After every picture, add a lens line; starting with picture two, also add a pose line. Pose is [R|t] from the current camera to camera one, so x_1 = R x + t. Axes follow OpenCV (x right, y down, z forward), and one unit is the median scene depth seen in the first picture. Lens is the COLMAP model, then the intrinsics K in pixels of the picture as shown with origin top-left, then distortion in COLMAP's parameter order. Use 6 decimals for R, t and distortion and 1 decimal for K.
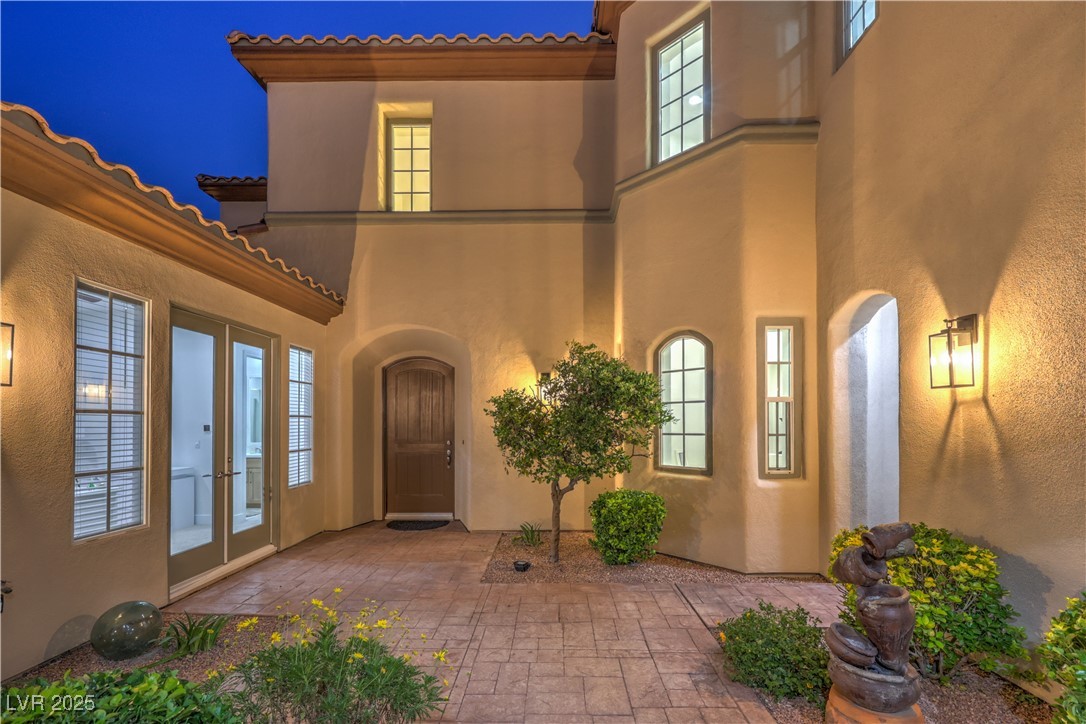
lens RADIAL K [[447.8, 0, 551.5], [0, 447.8, 417.3], [0, 0, 1]] dist [0.004347, 0.000190]
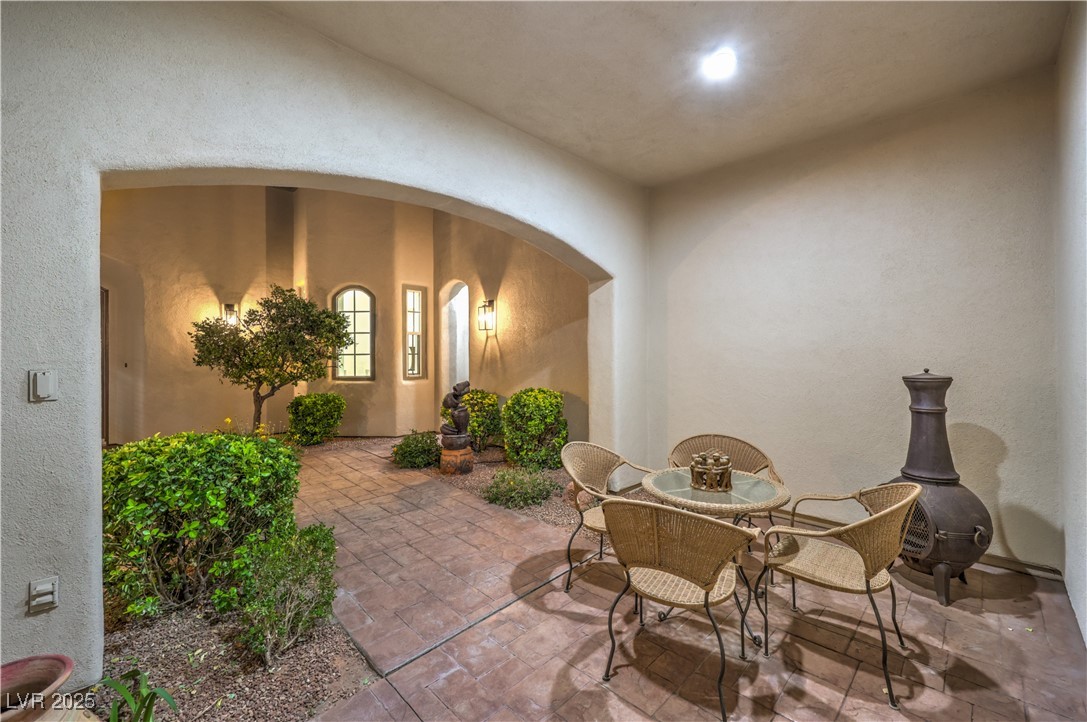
lens RADIAL K [[448.2, 0, 542.1], [0, 448.2, 357.2], [0, 0, 1]] dist [0.004347, 0.000190]
pose [[0.702882, -0.002282, 0.711302, -0.364511], [-0.004311, 0.999963, 0.007469, 0.036344], [-0.711293, -0.008316, 0.702846, -0.547844]]
